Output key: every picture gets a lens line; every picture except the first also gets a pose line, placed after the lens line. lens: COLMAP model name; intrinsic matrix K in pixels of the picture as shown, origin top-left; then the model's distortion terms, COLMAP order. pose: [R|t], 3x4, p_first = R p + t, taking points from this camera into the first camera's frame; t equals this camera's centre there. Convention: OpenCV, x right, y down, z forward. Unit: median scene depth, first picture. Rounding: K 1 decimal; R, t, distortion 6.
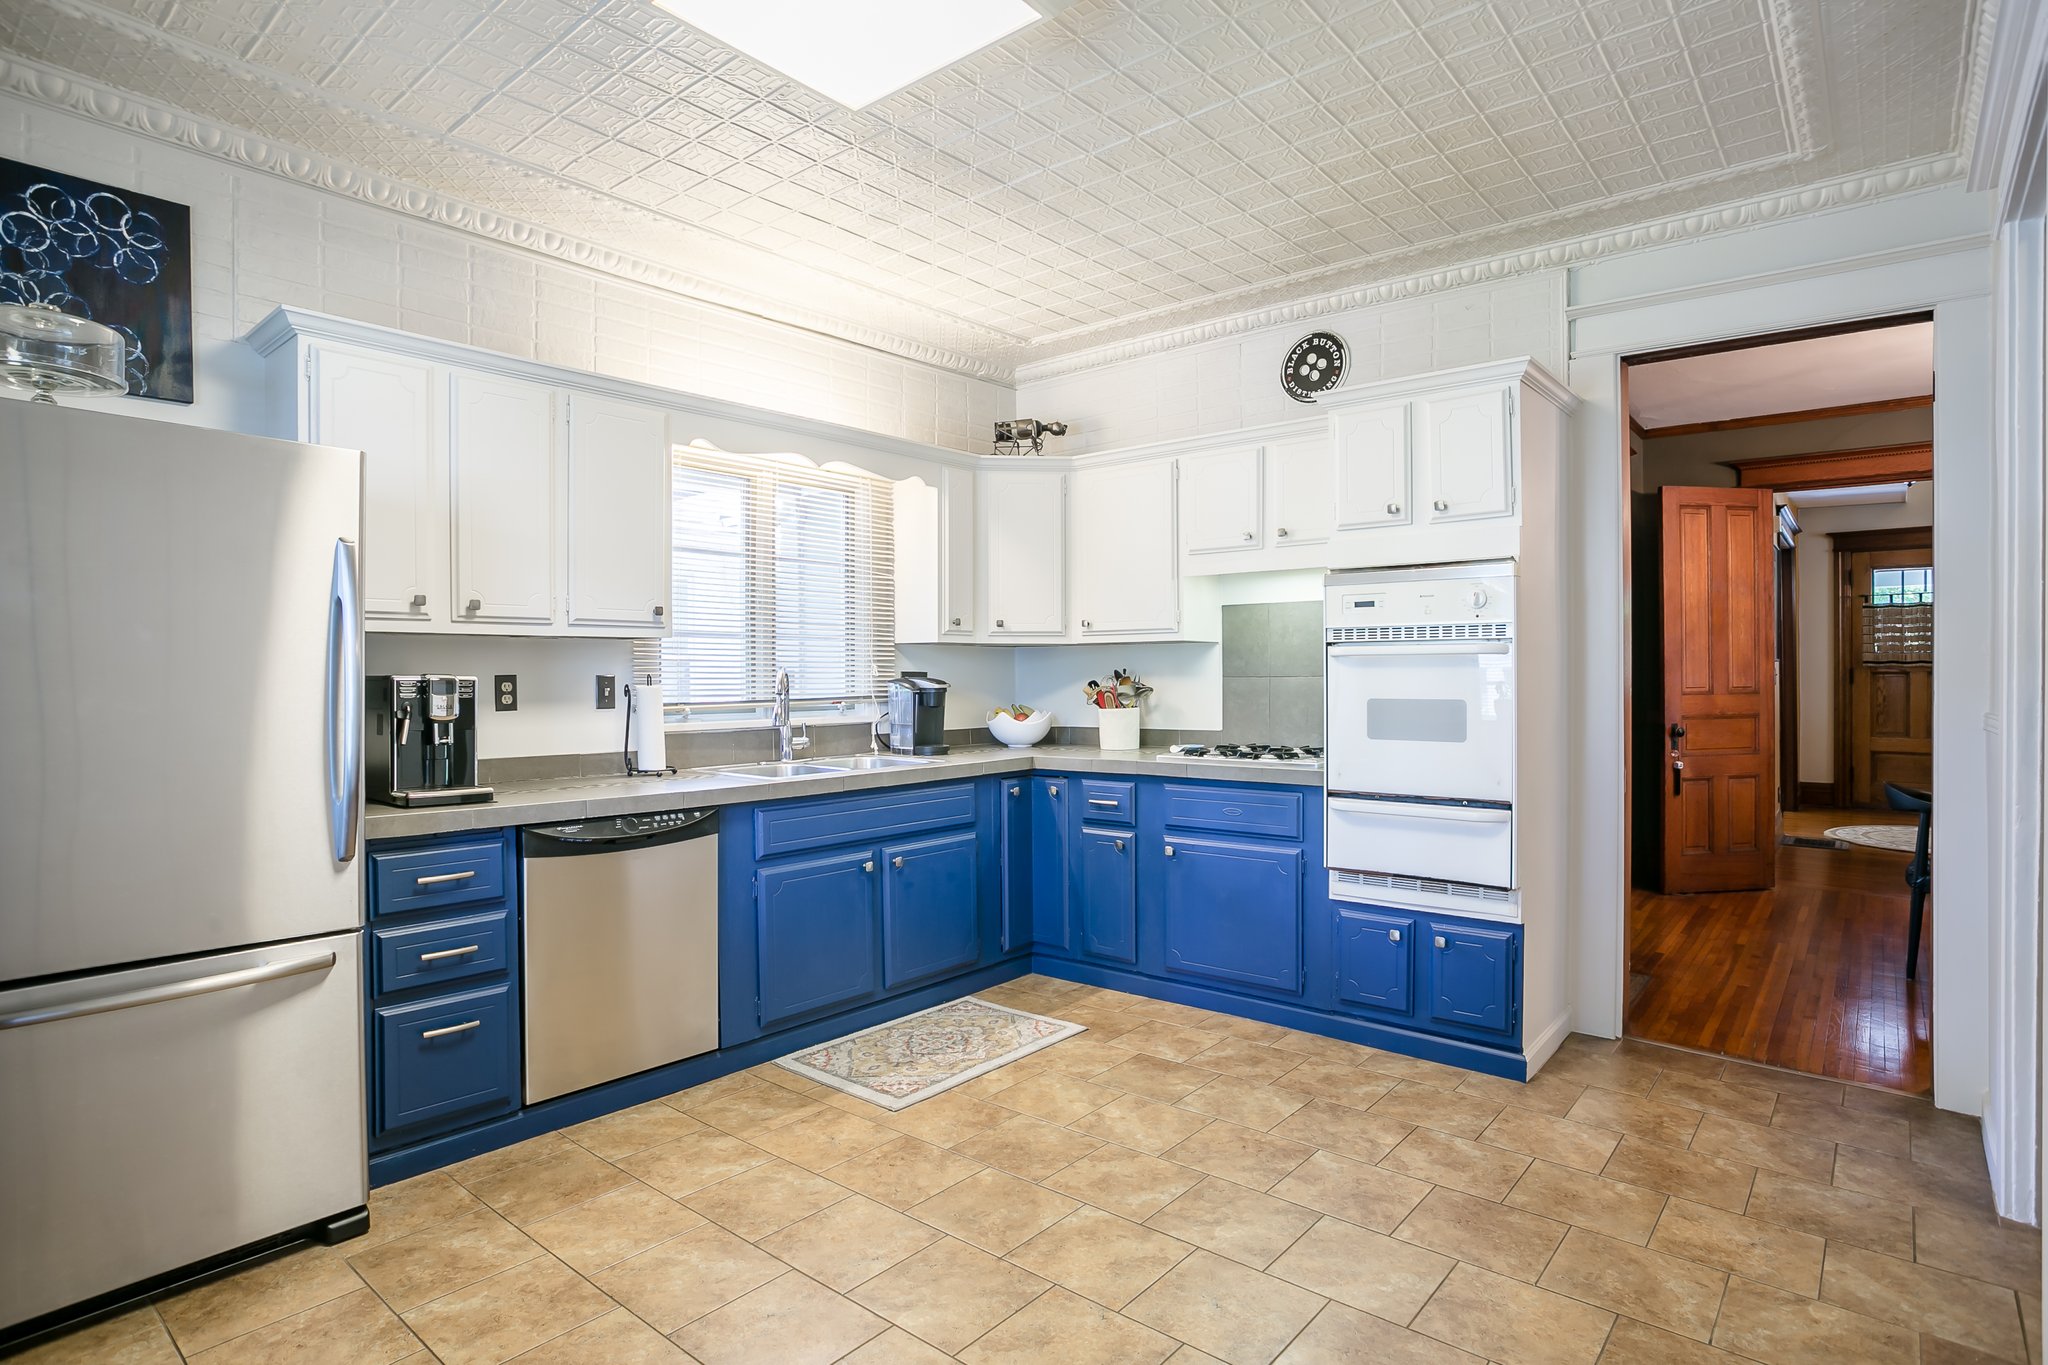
lens RADIAL K [[1176.2, 0, 1024.0], [0, 1176.2, 682.5], [0, 0, 1]] dist [-0.096205, 0.070058]
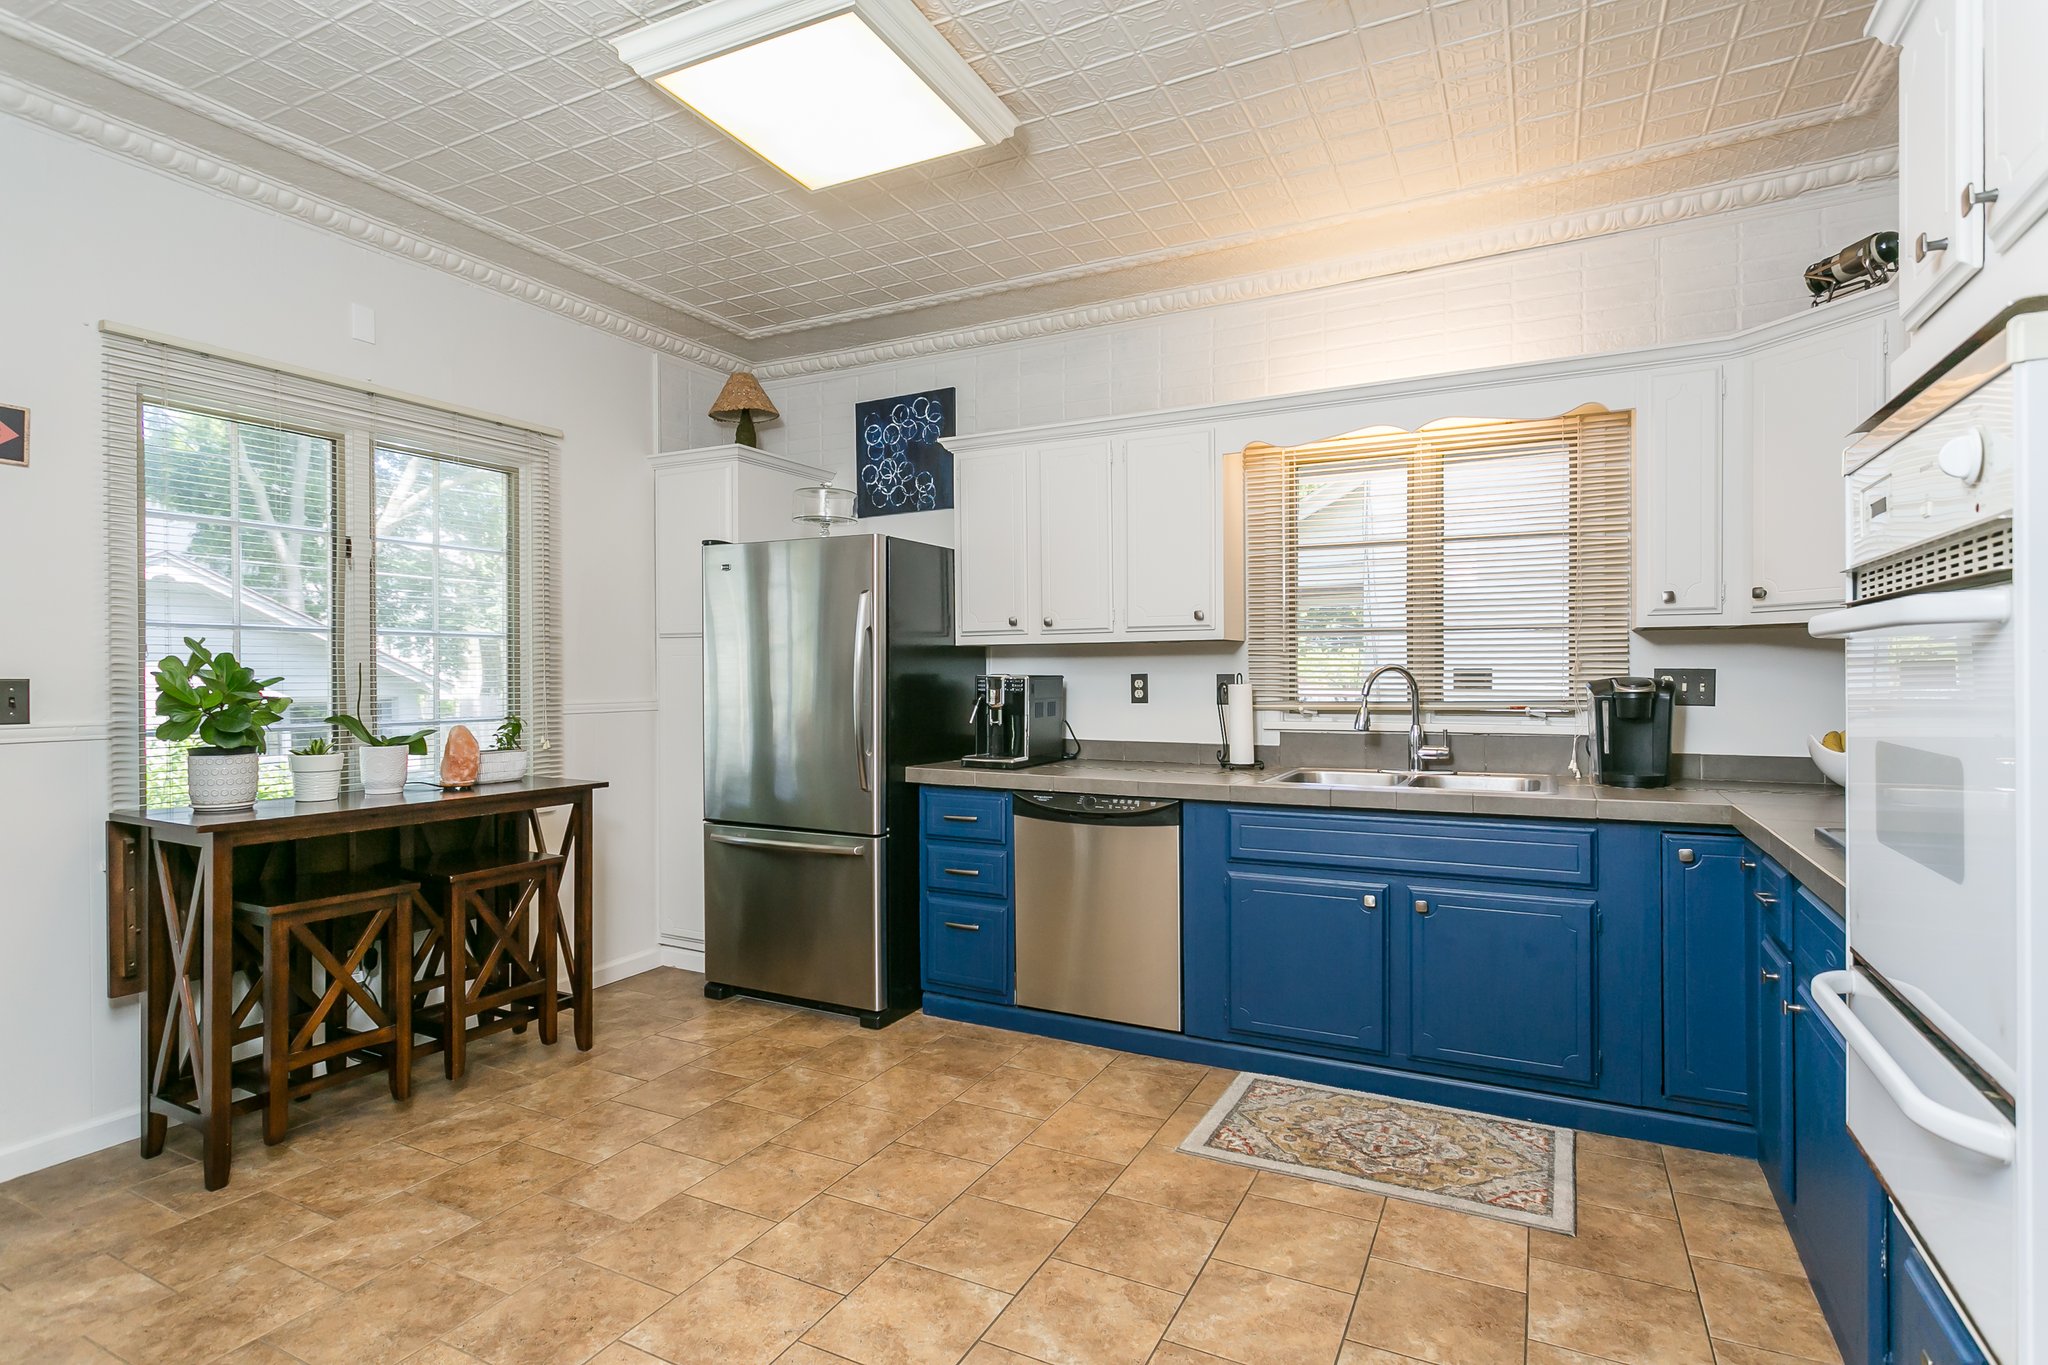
lens RADIAL K [[1087.3, 0, 1024.0], [0, 1087.3, 682.5], [0, 0, 1]] dist [-0.005798, -0.000521]
pose [[0.149304, 0.012059, -0.988718, 0.707632], [-0.003211, 0.999926, 0.011711, -0.011009], [0.988786, 0.001426, 0.149332, 0.741925]]
